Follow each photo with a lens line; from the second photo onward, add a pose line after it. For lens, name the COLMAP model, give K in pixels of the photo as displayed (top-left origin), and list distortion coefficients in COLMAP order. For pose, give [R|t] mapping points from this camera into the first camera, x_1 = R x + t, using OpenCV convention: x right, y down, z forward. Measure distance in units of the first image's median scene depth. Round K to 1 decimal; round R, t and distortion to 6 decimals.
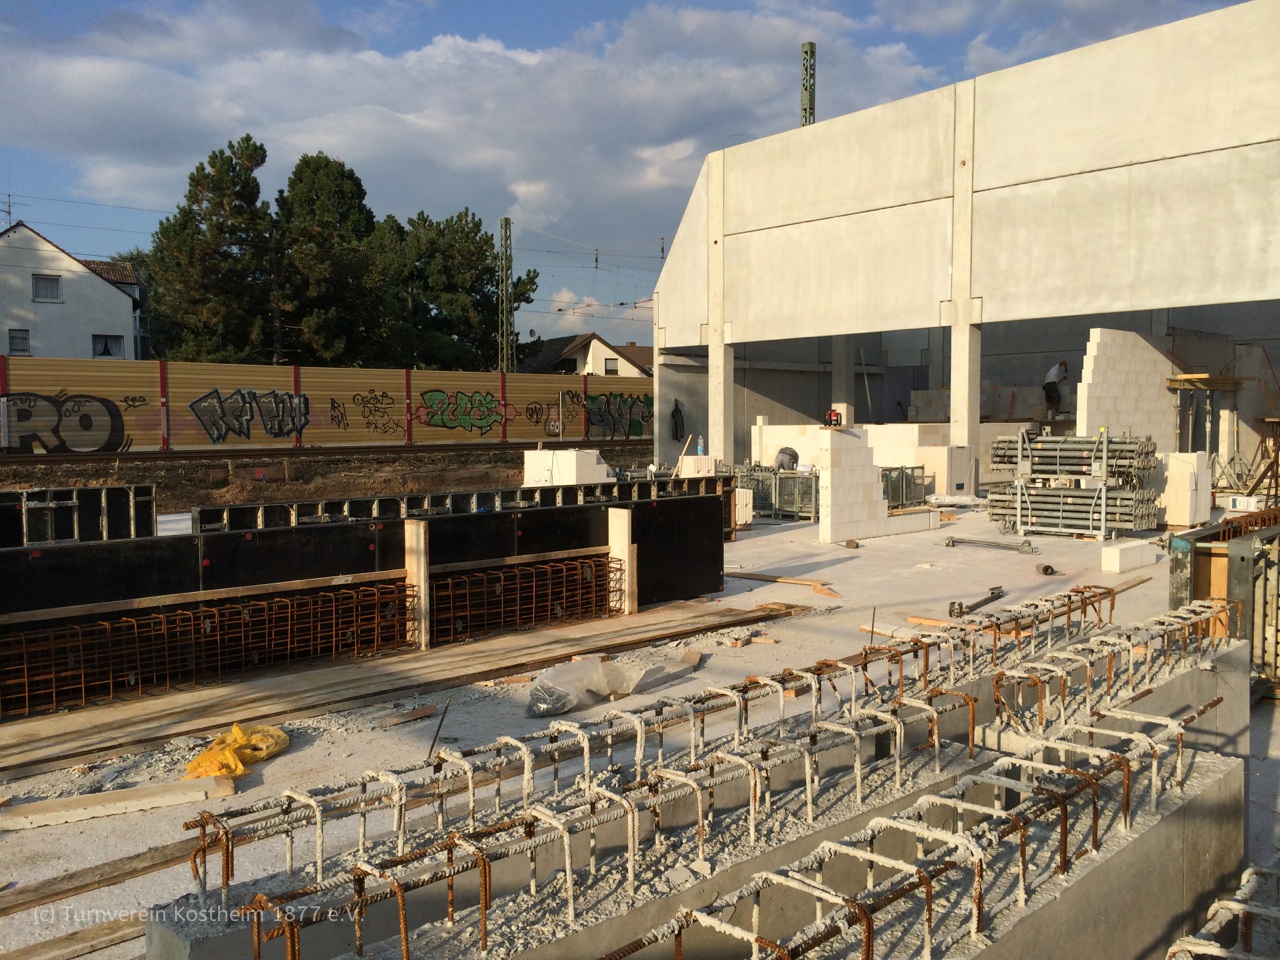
lens RADIAL K [[1087.2, 0, 639.3], [0, 1087.2, 484.2], [0, 0, 1]] dist [0.084253, -0.095980]
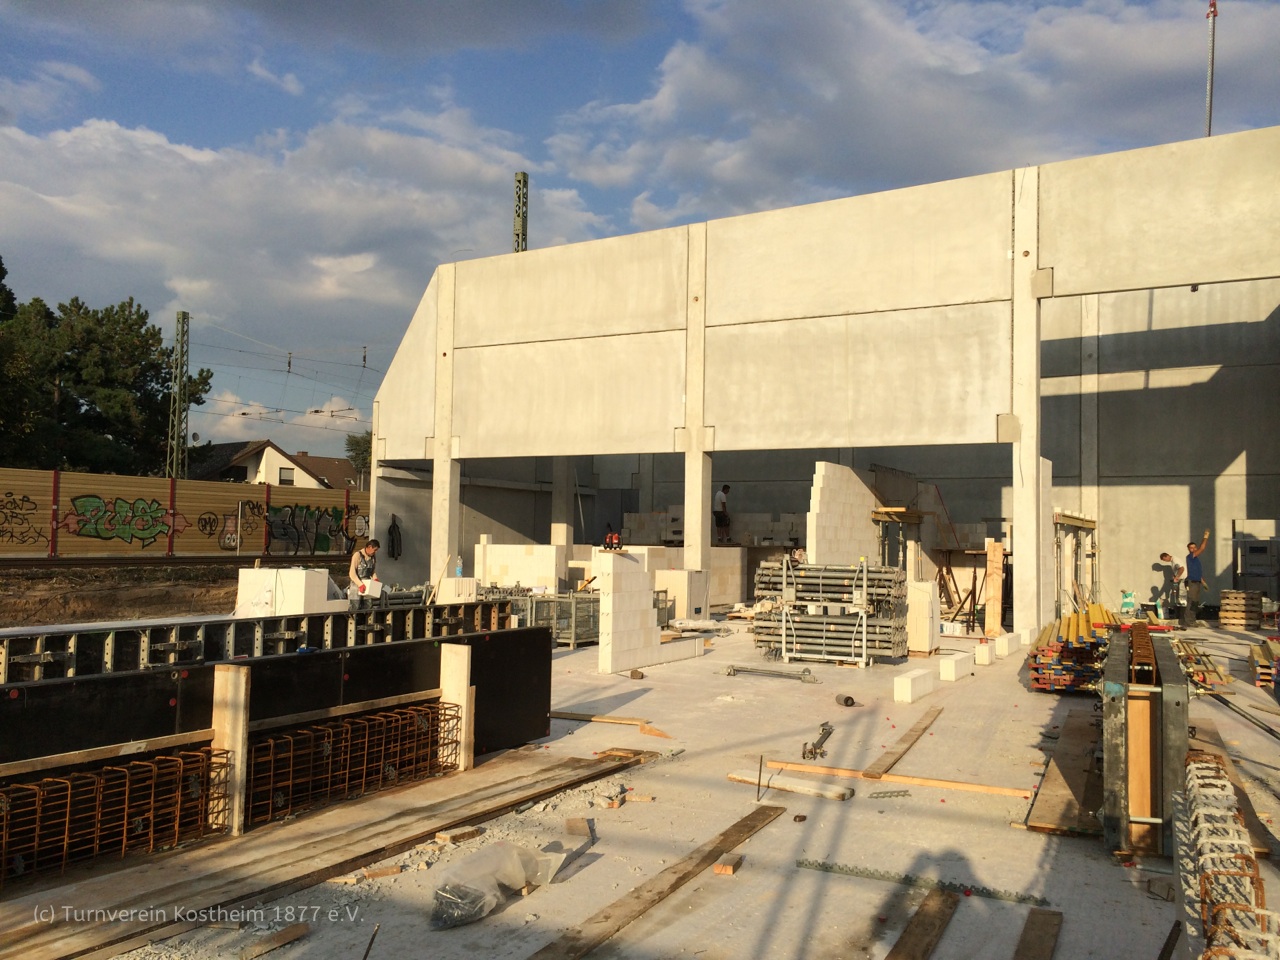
lens RADIAL K [[1087.2, 0, 639.3], [0, 1087.2, 484.2], [0, 0, 1]] dist [0.084253, -0.095980]
pose [[0.954984, 0.038977, 0.294087, -0.053228], [-0.007181, 0.994078, -0.108433, -0.004081], [-0.296572, 0.101440, 0.949608, 0.048673]]
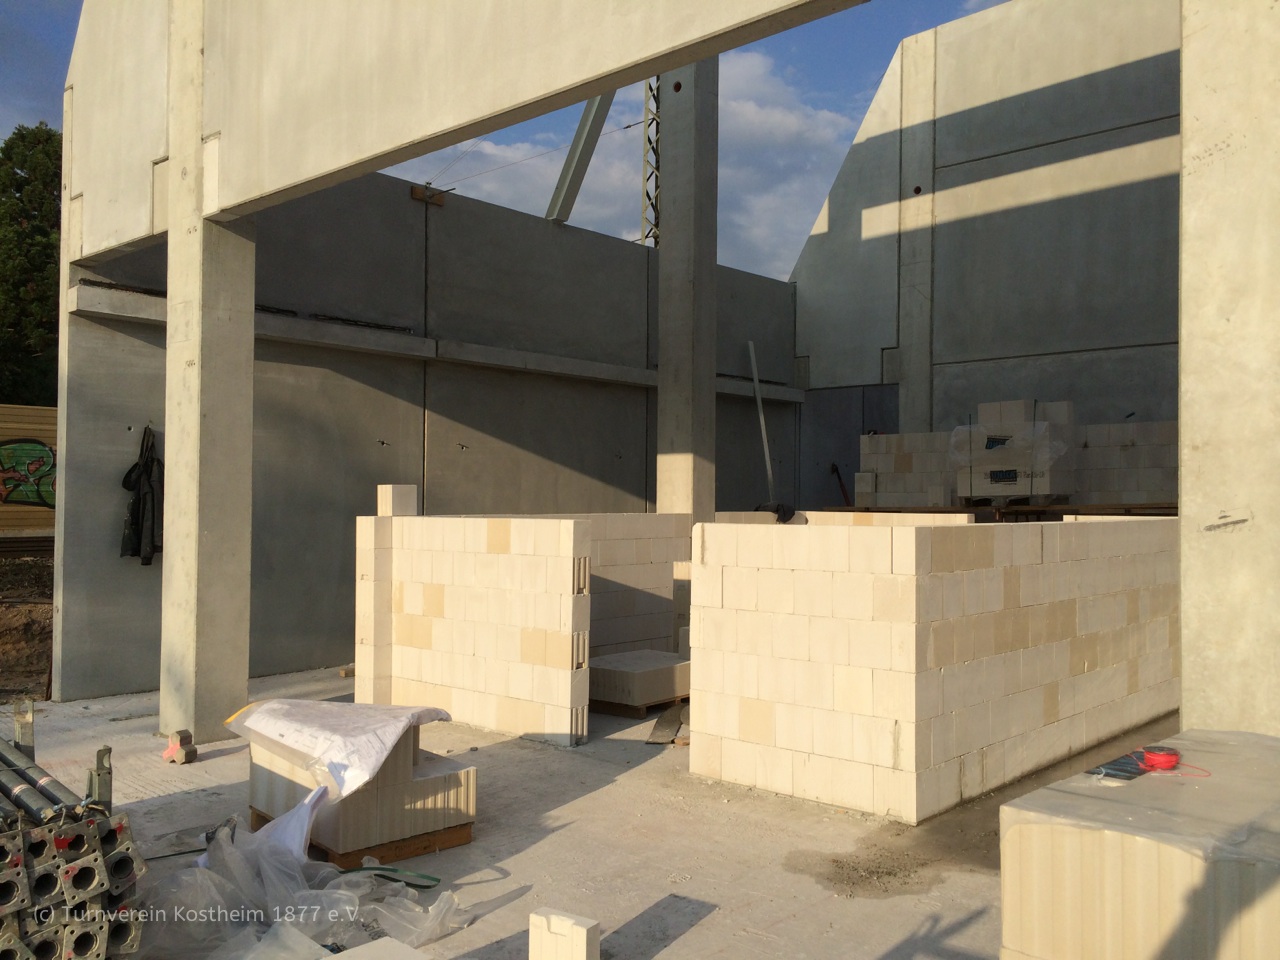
lens RADIAL K [[1087.2, 0, 639.3], [0, 1087.2, 484.2], [0, 0, 1]] dist [0.084253, -0.095980]
pose [[0.998464, 0.013271, 0.053785, 0.204104], [-0.009357, 0.997333, -0.072377, -0.051050], [-0.054602, 0.071763, 0.995926, 0.851549]]
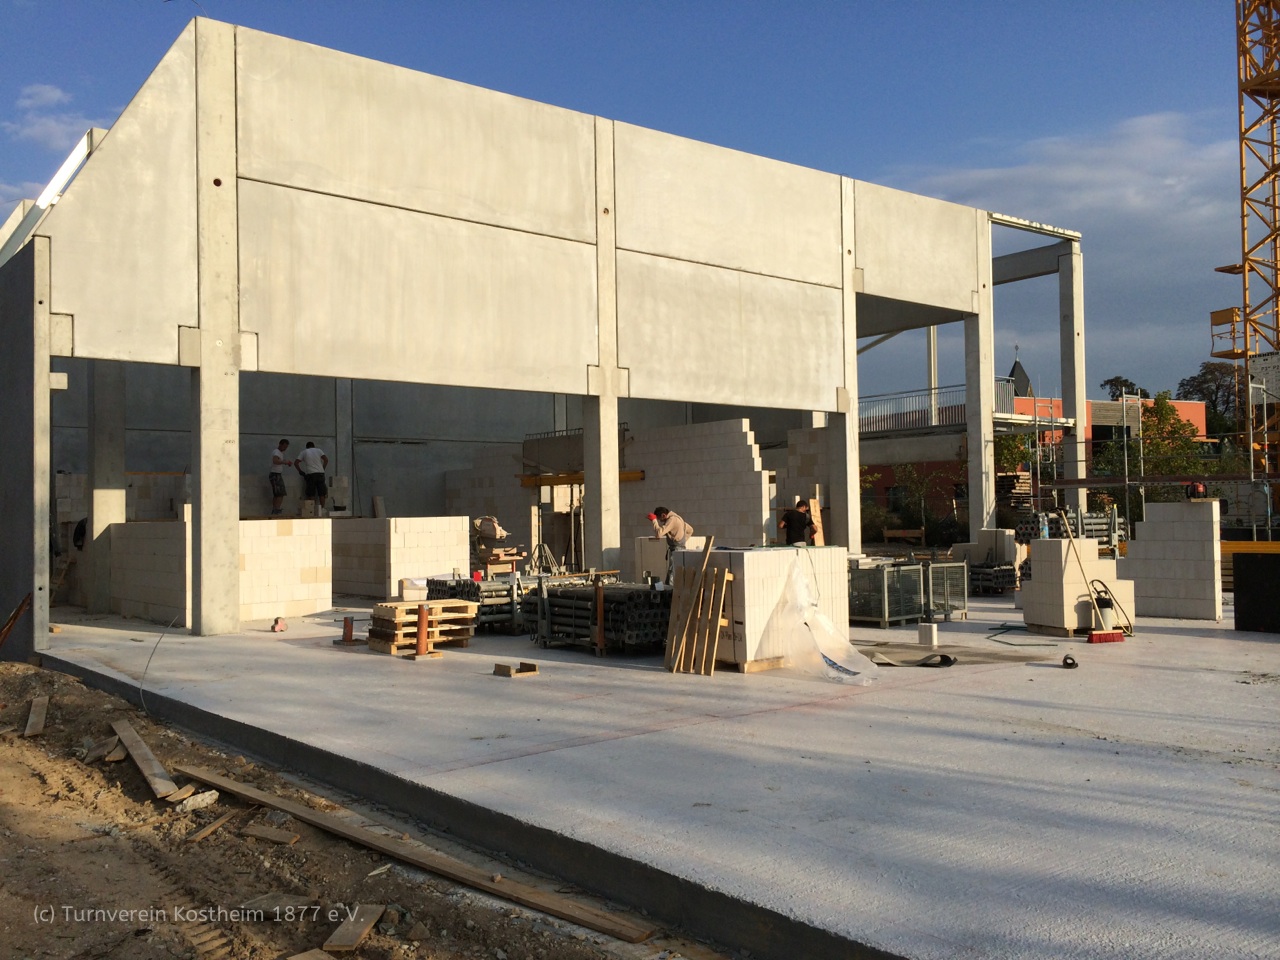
lens RADIAL K [[1097.0, 0, 640.0], [0, 1097.0, 480.0], [0, 0, 1]] dist [0.084974, -0.090938]
pose [[0.081370, 0.039472, 0.995902, -0.538853], [0.075479, 0.996102, -0.045647, -0.039317], [-0.993822, 0.078884, 0.078073, 0.895783]]
